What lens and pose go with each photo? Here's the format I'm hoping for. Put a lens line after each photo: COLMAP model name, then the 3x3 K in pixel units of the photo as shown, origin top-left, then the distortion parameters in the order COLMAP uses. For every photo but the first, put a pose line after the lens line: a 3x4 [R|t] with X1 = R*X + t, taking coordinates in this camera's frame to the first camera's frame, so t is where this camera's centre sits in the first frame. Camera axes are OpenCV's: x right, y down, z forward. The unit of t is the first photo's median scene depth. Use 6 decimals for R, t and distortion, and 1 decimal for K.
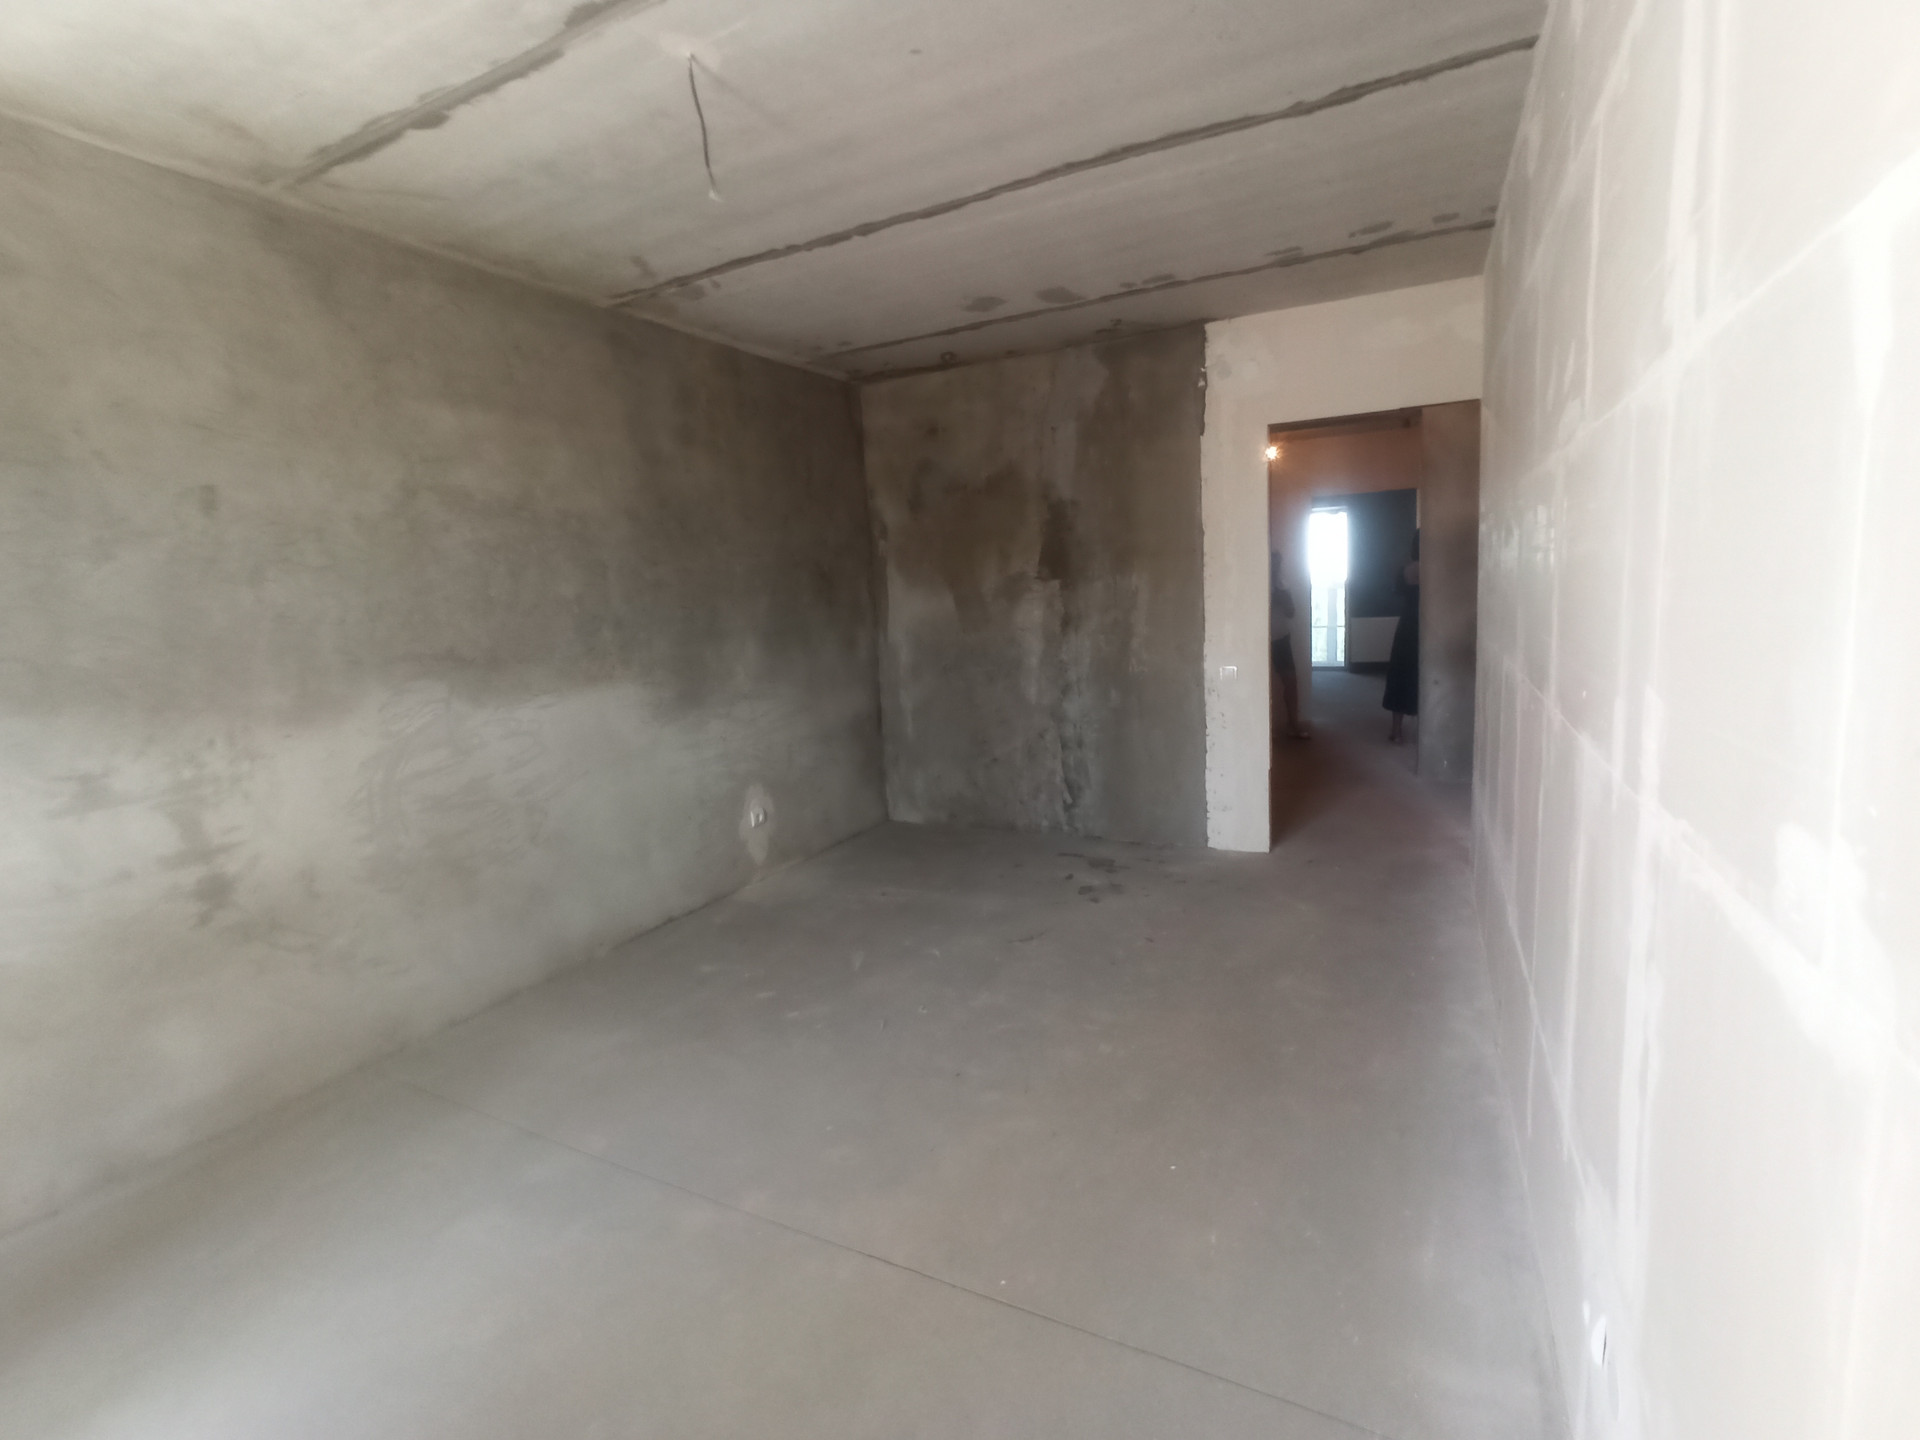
lens RADIAL K [[871.1, 0, 958.6], [0, 871.1, 714.6], [0, 0, 1]] dist [0.002595, 0.000768]
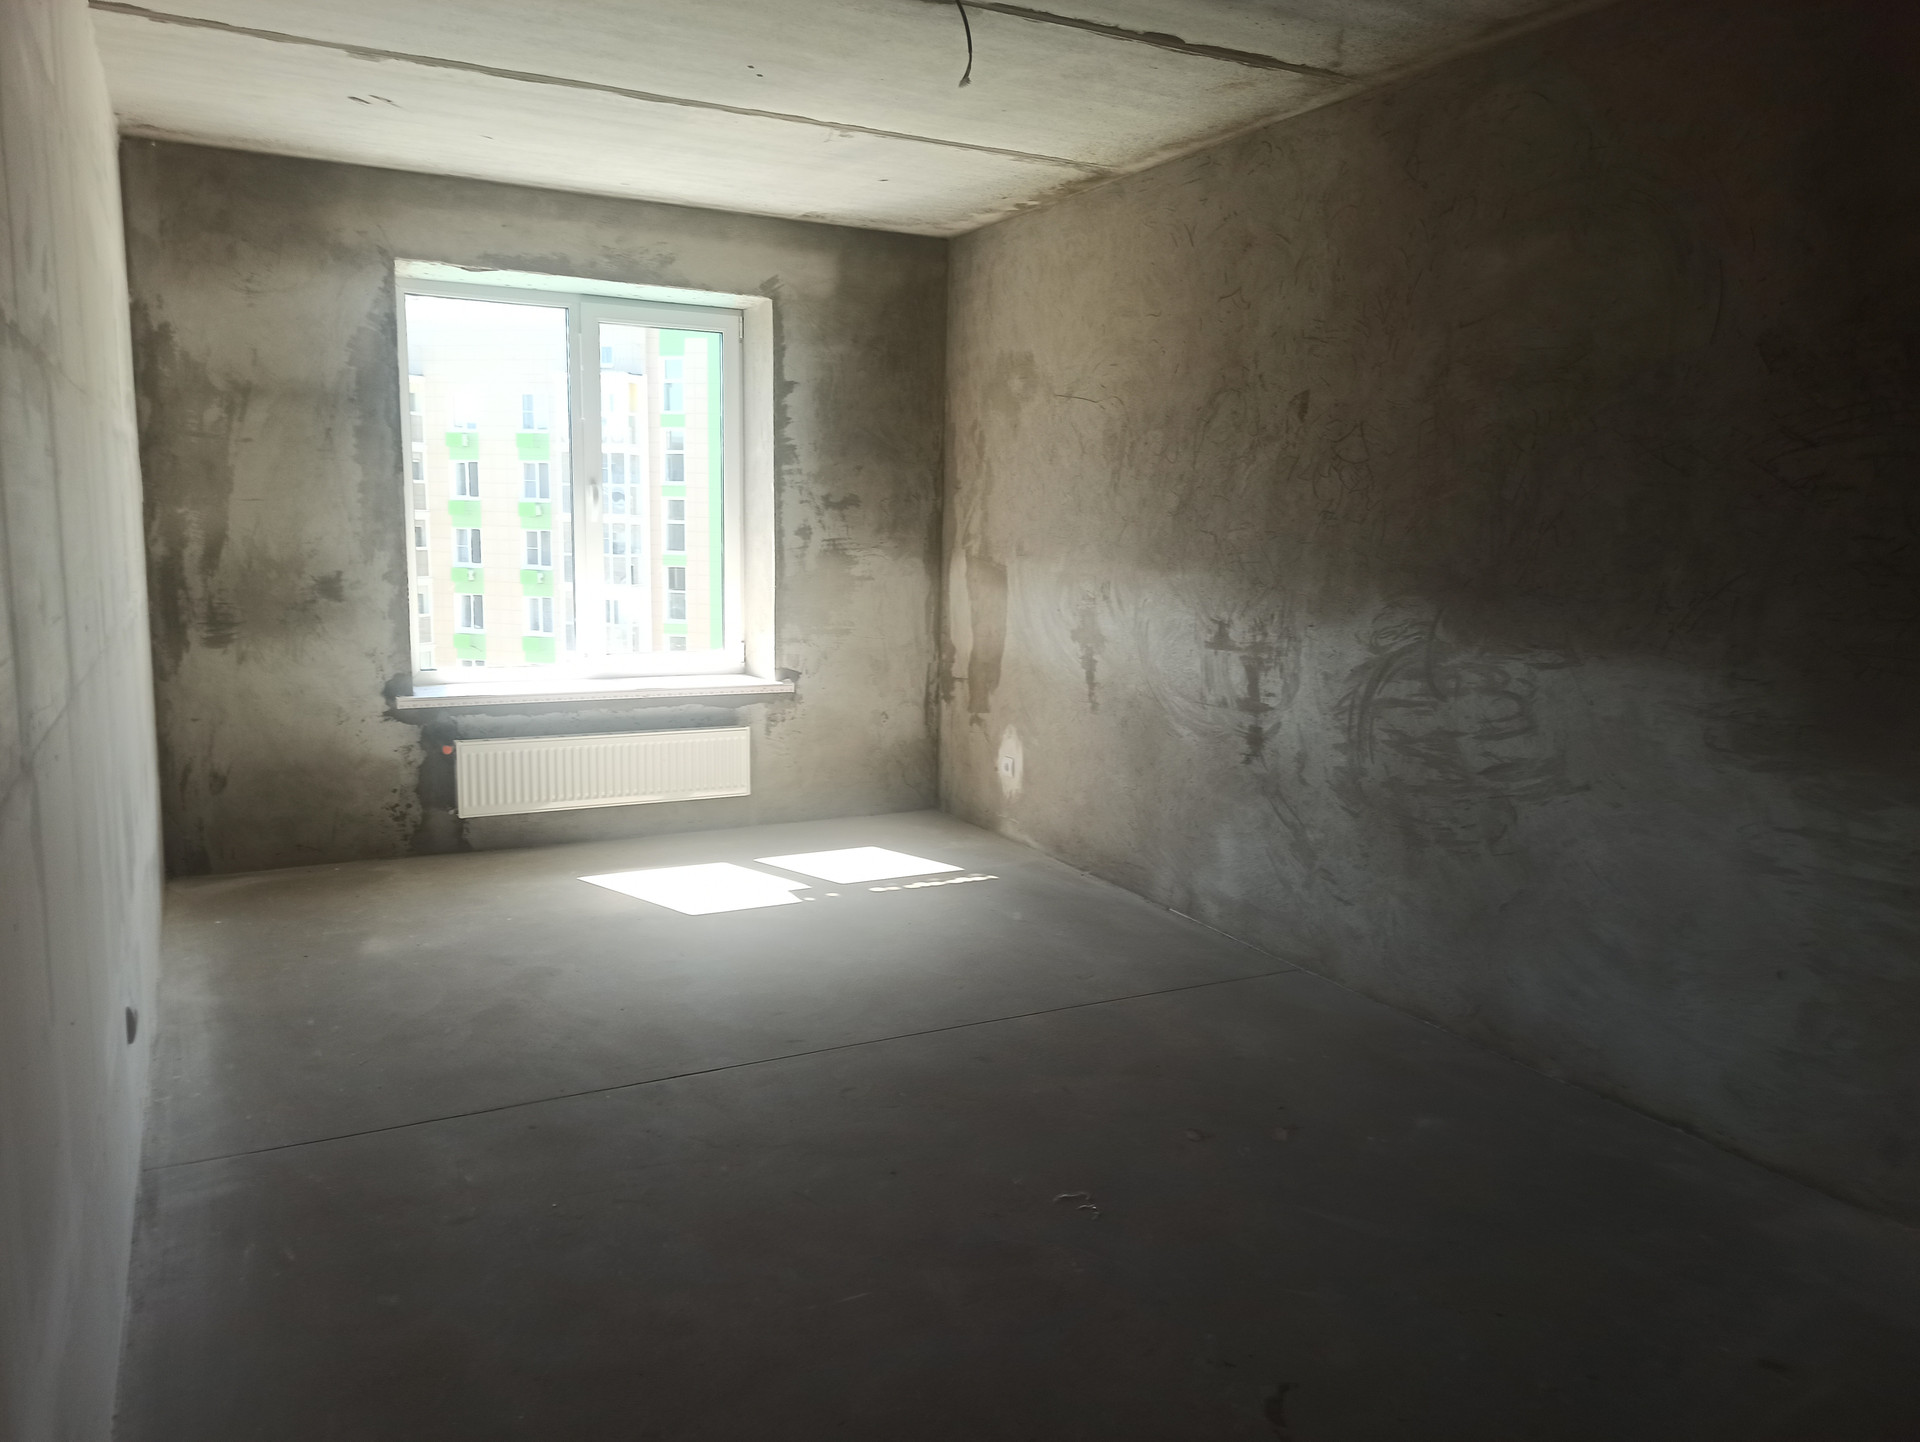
lens RADIAL K [[1401.3, 0, 954.8], [0, 1401.3, 733.3], [0, 0, 1]] dist [0.043055, 0.000054]
pose [[-0.564111, 0.172786, -0.807418, 0.844577], [-0.105277, 0.954829, 0.277884, -0.270700], [0.818960, 0.241760, -0.520439, 1.525684]]
